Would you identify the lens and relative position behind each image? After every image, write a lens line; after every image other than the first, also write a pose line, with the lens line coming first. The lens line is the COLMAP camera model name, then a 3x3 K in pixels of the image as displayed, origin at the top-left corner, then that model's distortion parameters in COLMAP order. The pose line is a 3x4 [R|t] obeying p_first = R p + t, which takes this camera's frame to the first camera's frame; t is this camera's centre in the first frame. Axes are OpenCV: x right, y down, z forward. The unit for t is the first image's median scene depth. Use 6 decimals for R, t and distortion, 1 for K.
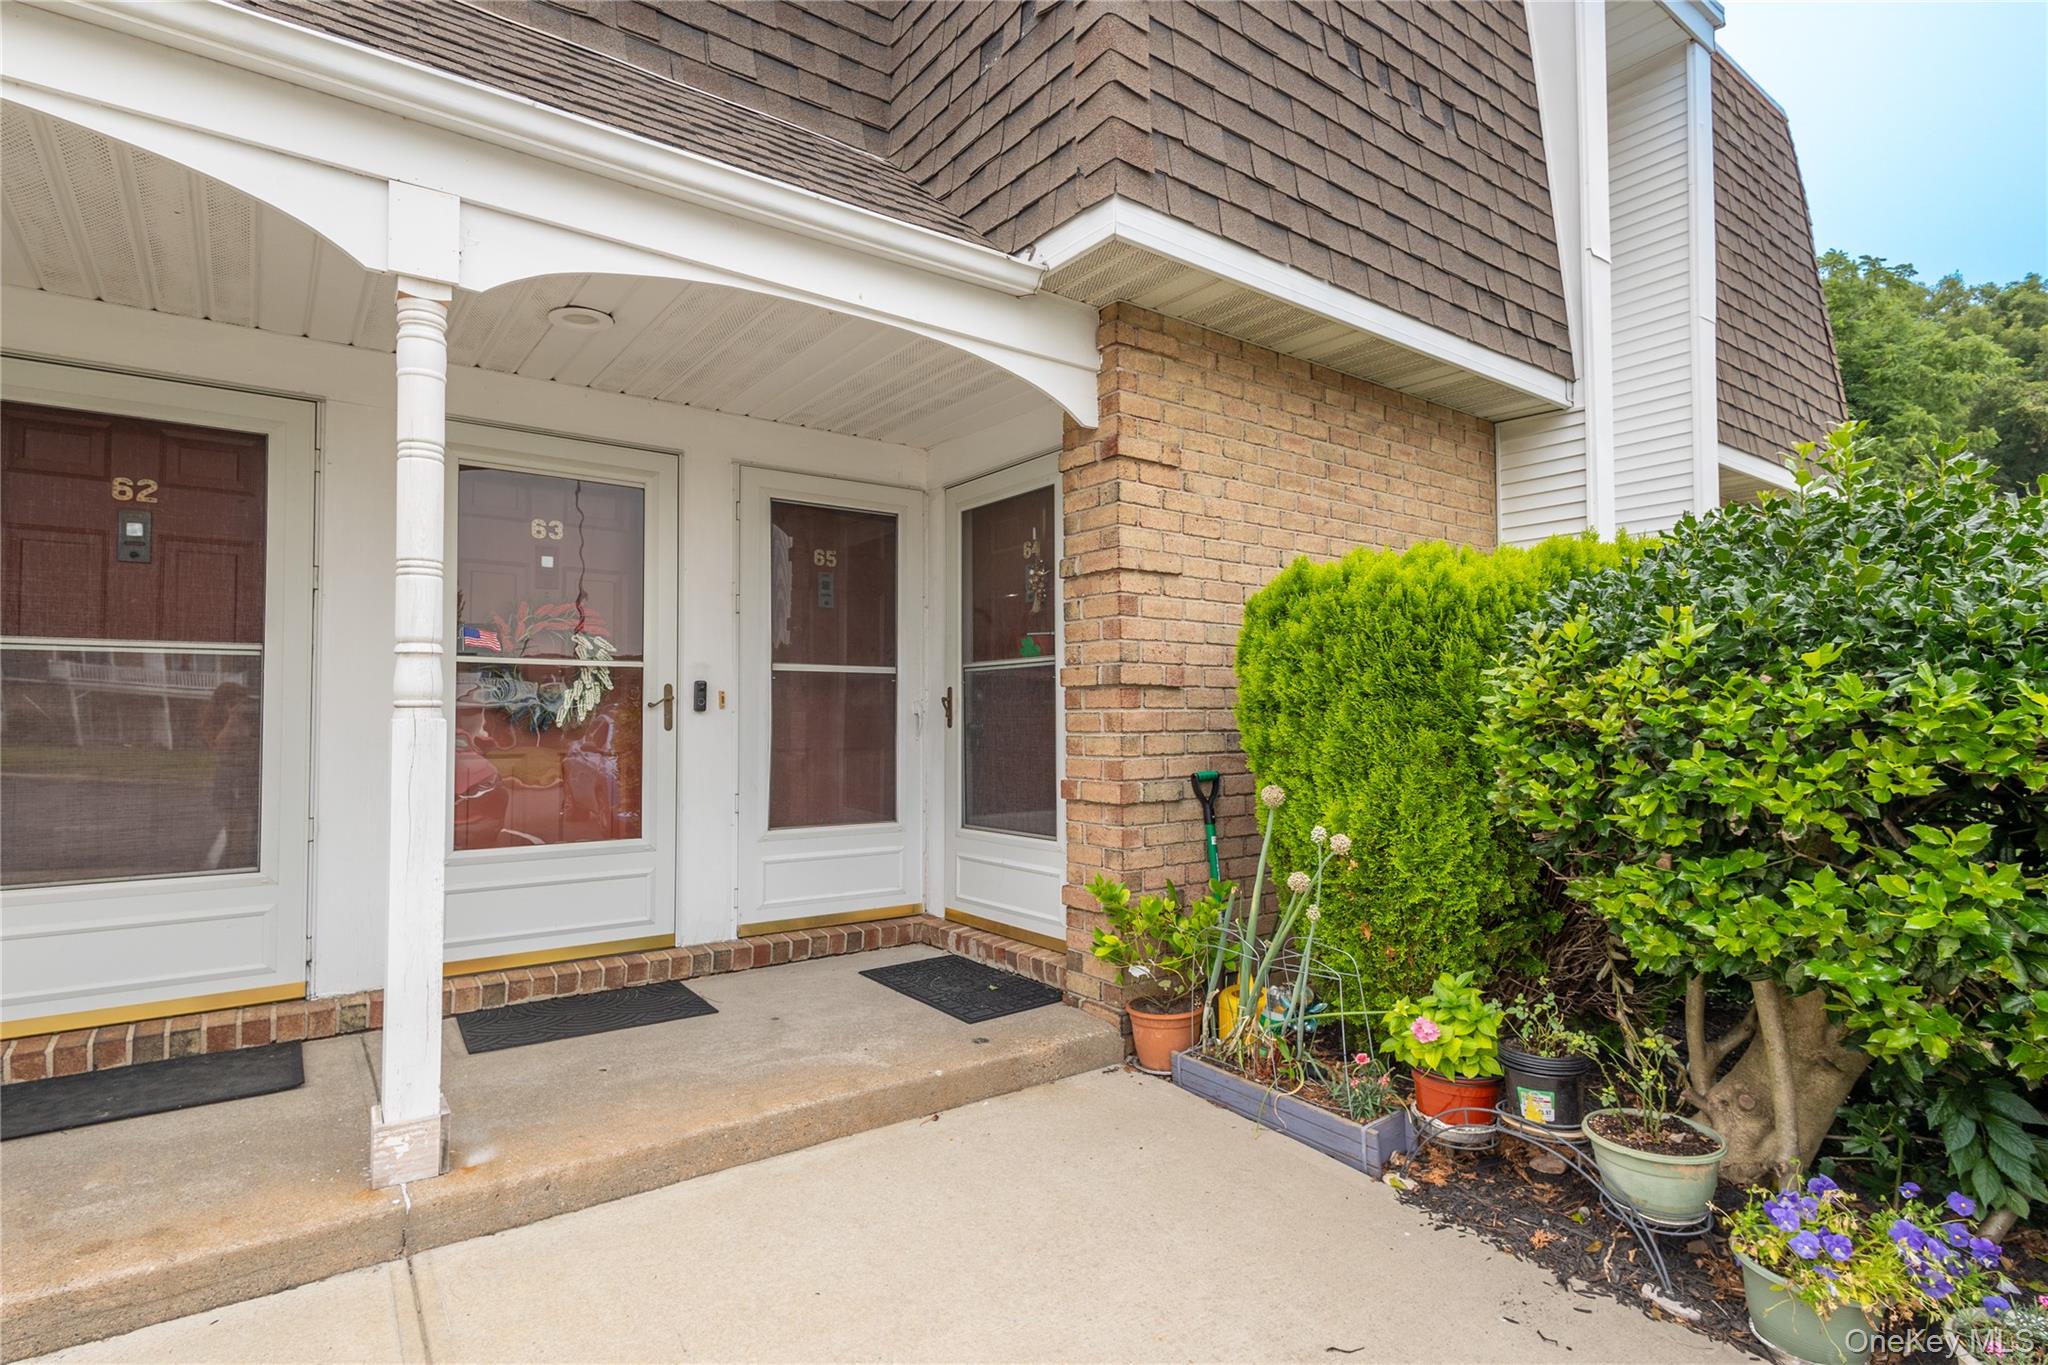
lens RADIAL K [[946.1, 0, 951.0], [0, 946.1, 701.8], [0, 0, 1]] dist [-0.000261, -0.000218]
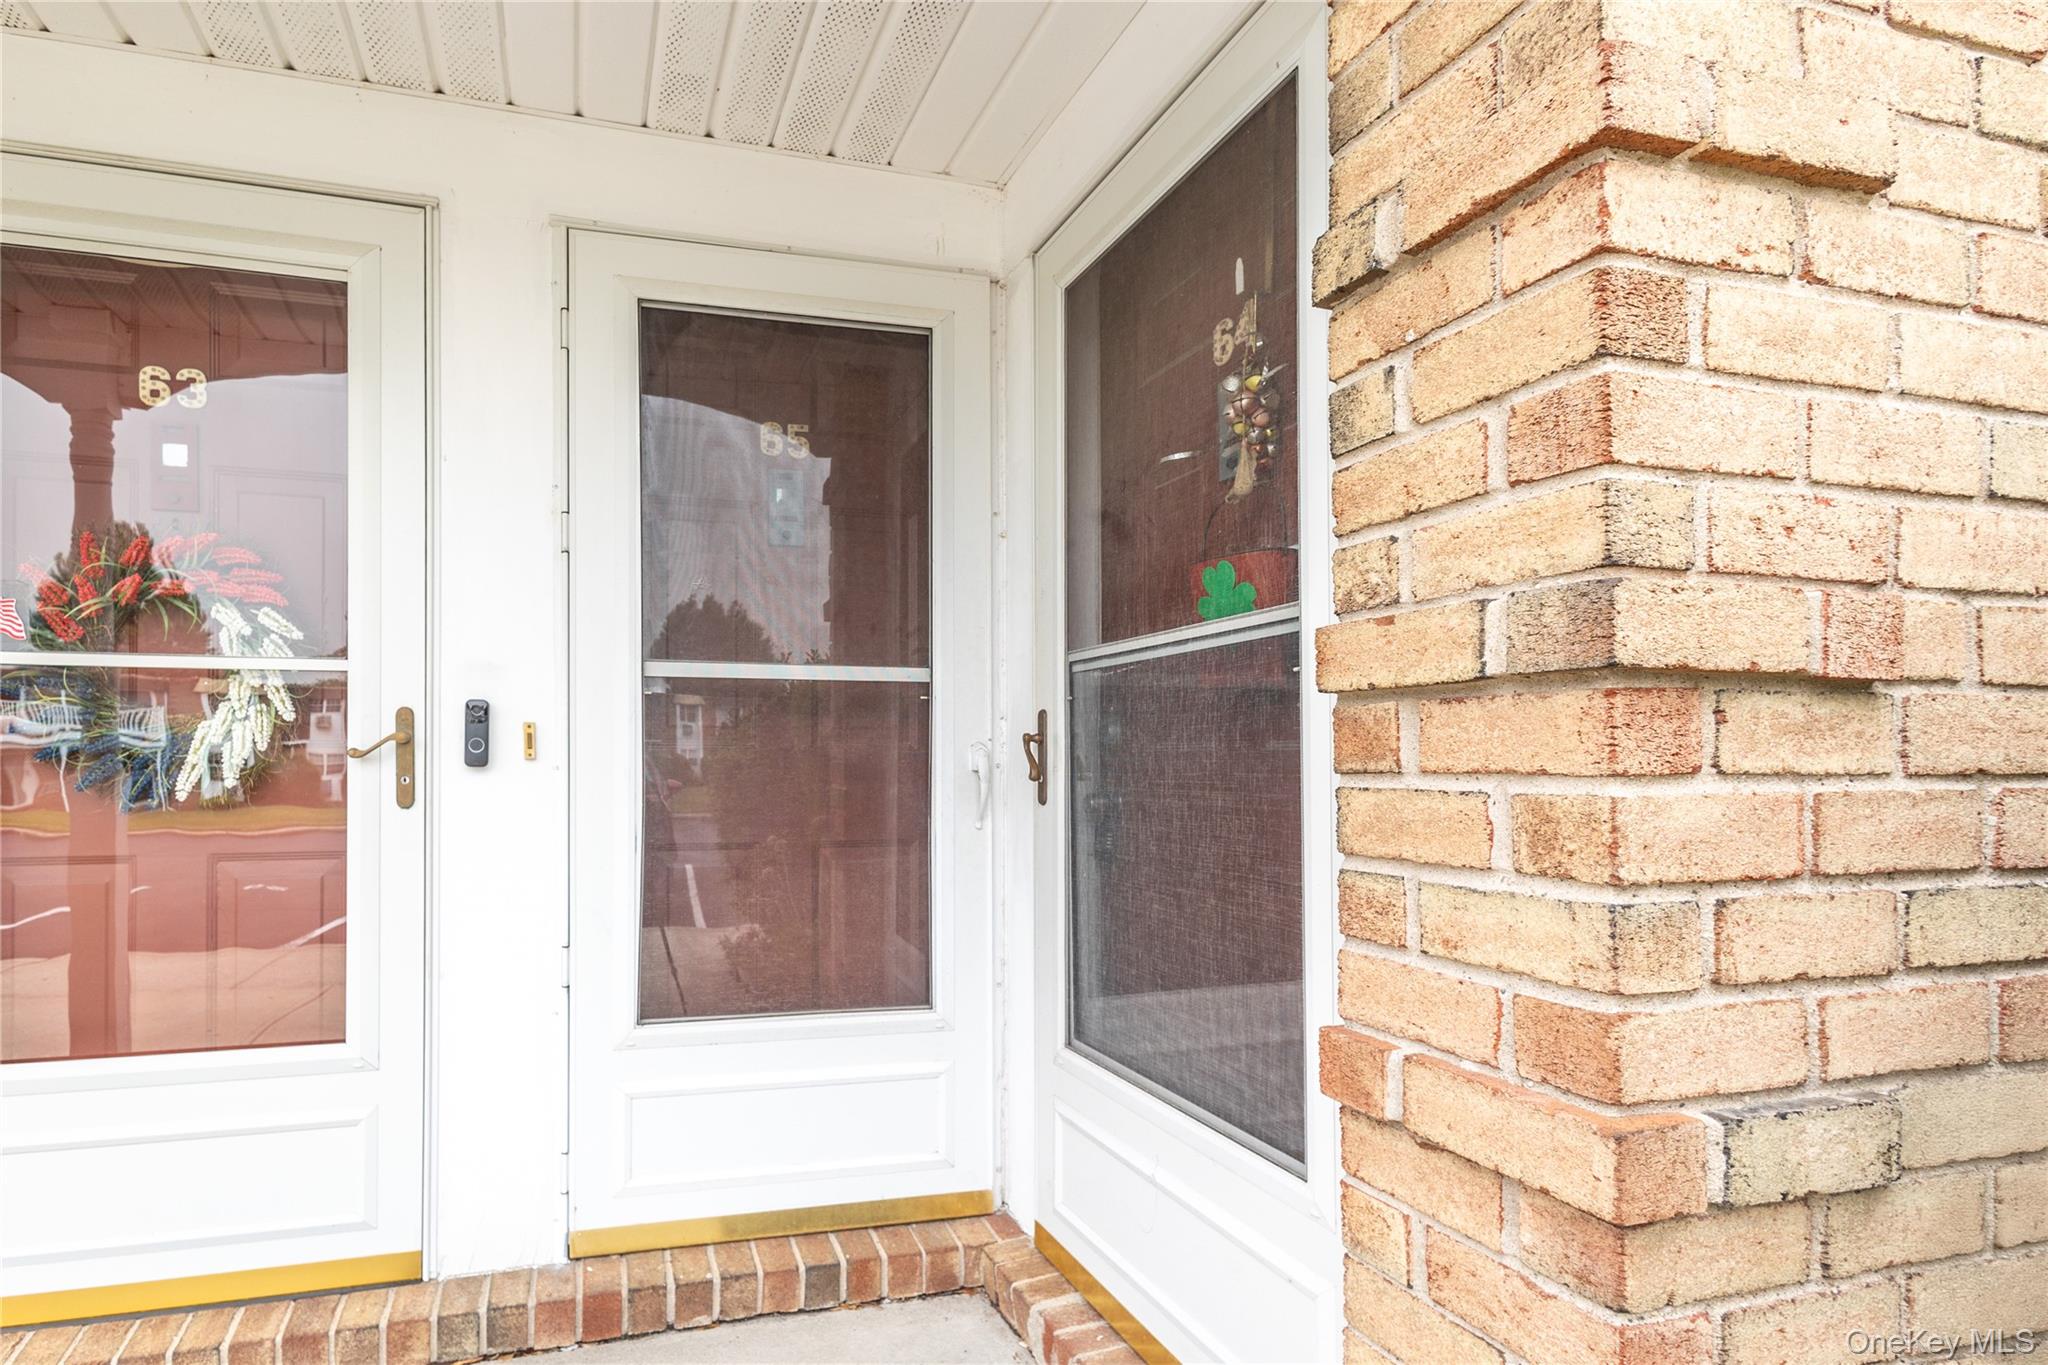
lens RADIAL K [[946.4, 0, 936.5], [0, 946.4, 743.5], [0, 0, 1]] dist [0.009917, 0.000135]
pose [[0.963557, -0.002208, -0.267495, 0.083150], [0.003411, 0.999986, 0.004034, -0.002685], [0.267483, -0.004800, 0.963551, 0.706868]]
